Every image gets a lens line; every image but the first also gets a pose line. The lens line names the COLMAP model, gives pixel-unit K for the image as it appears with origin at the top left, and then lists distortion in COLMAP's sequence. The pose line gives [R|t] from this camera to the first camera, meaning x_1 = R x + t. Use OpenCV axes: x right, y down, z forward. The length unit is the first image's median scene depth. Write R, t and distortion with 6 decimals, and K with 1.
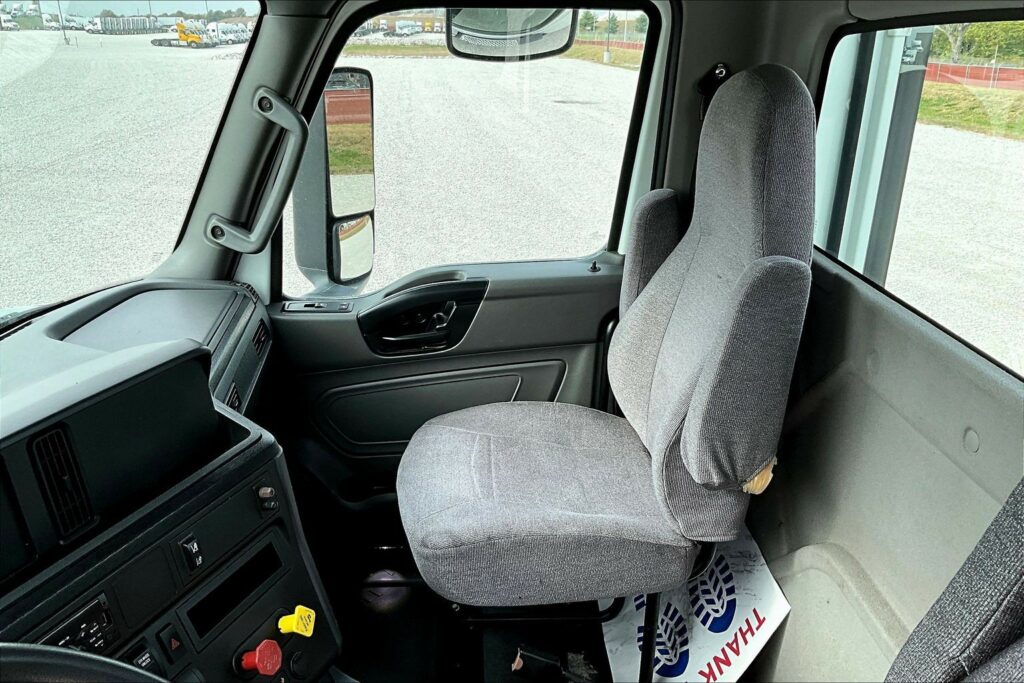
lens RADIAL K [[844.7, 0, 506.5], [0, 844.7, 339.0], [0, 0, 1]] dist [0.081858, -0.167029]
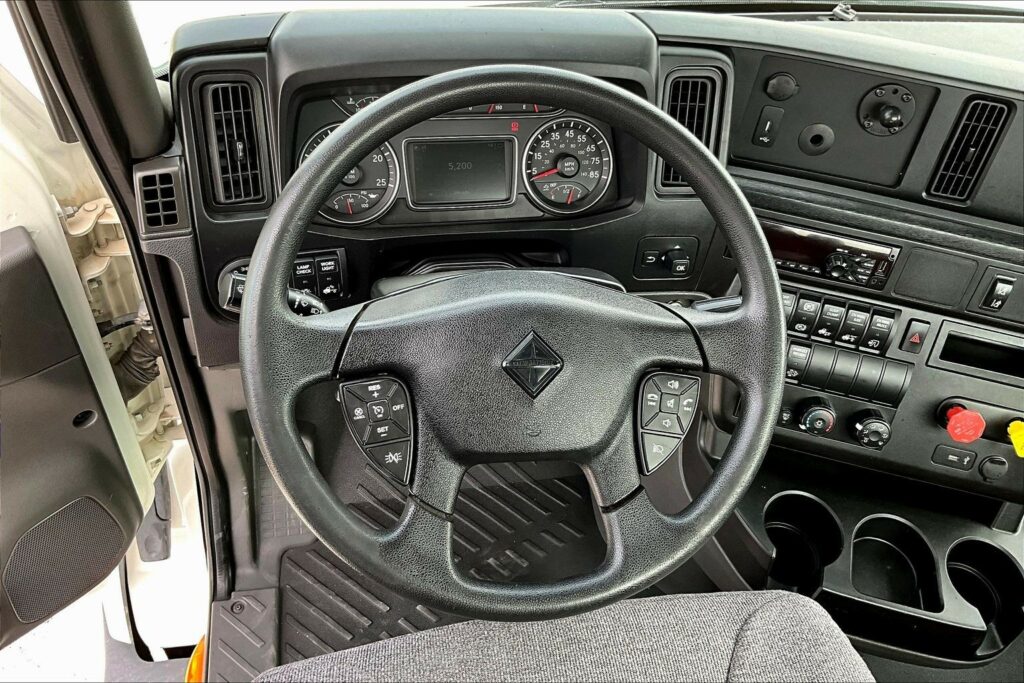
lens RADIAL K [[844.7, 0, 511.1], [0, 844.7, 337.4], [0, 0, 1]] dist [0.081858, -0.167029]
pose [[0.153861, 0.714648, -0.682352, 0.151380], [-0.427726, 0.670692, 0.605989, -0.040142], [0.890717, 0.198621, 0.408867, 0.078946]]
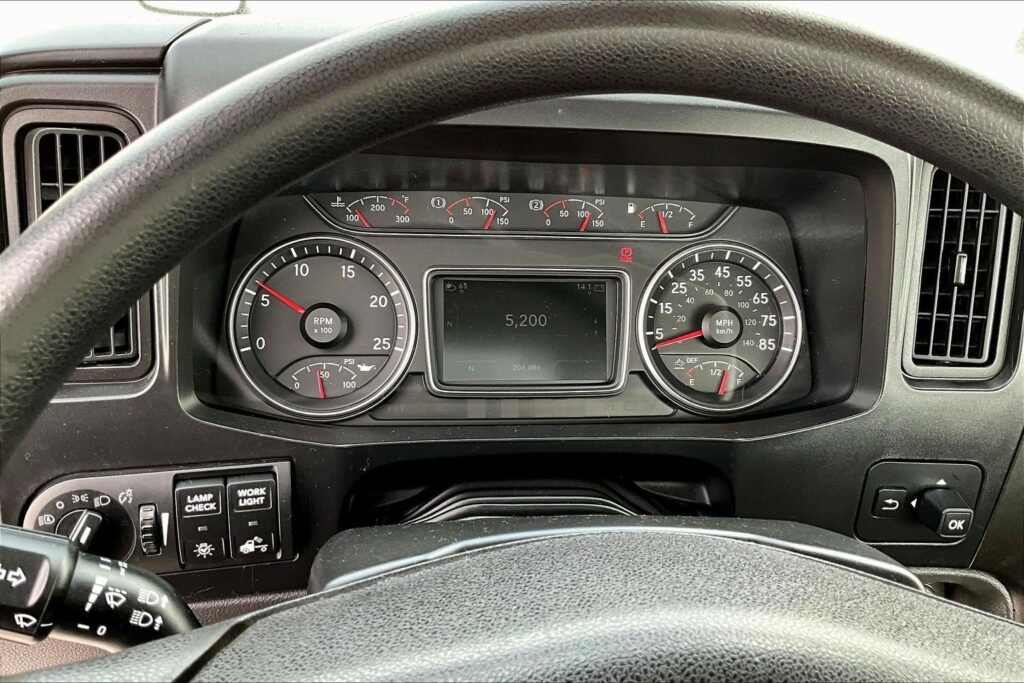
lens RADIAL K [[870.8, 0, 513.8], [0, 870.8, 341.0], [0, 0, 1]] dist [0.055048, -0.024867]
pose [[0.080965, 0.523443, -0.848205, -0.061242], [-0.414706, 0.791532, 0.448883, 0.116109], [0.906346, 0.315412, 0.281161, 0.172141]]
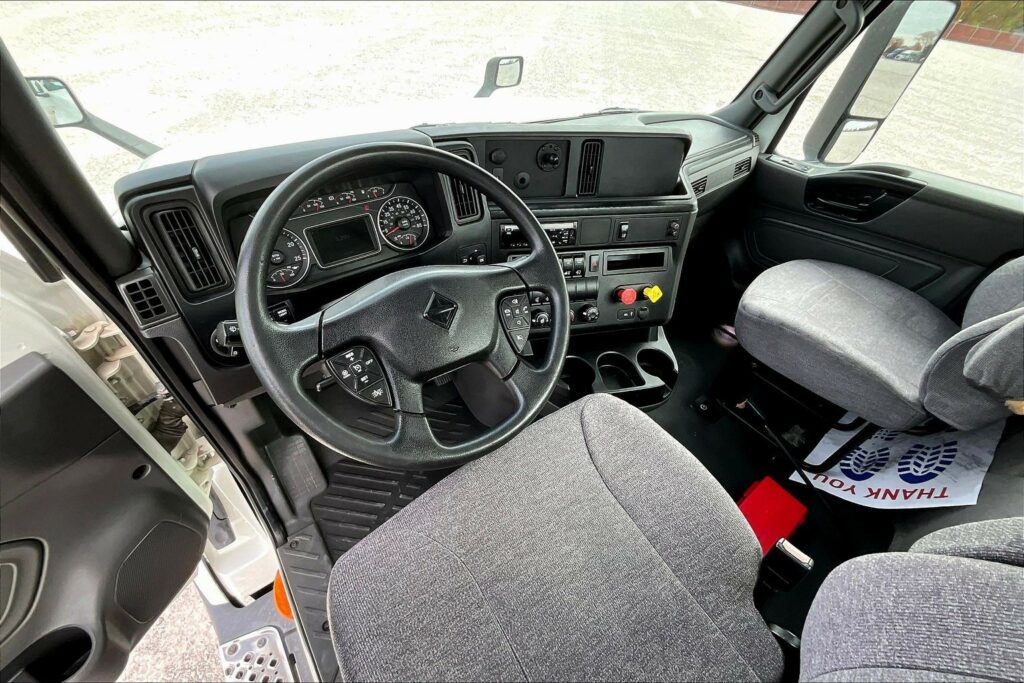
lens RADIAL K [[410.6, 0, 511.1], [0, 410.6, 342.1], [0, 0, 1]] dist [-0.005552, 0.001750]
pose [[0.585143, 0.579913, -0.566841, 0.118198], [-0.344804, 0.810589, 0.473345, 0.059368], [0.733974, -0.081526, 0.674267, 0.074162]]
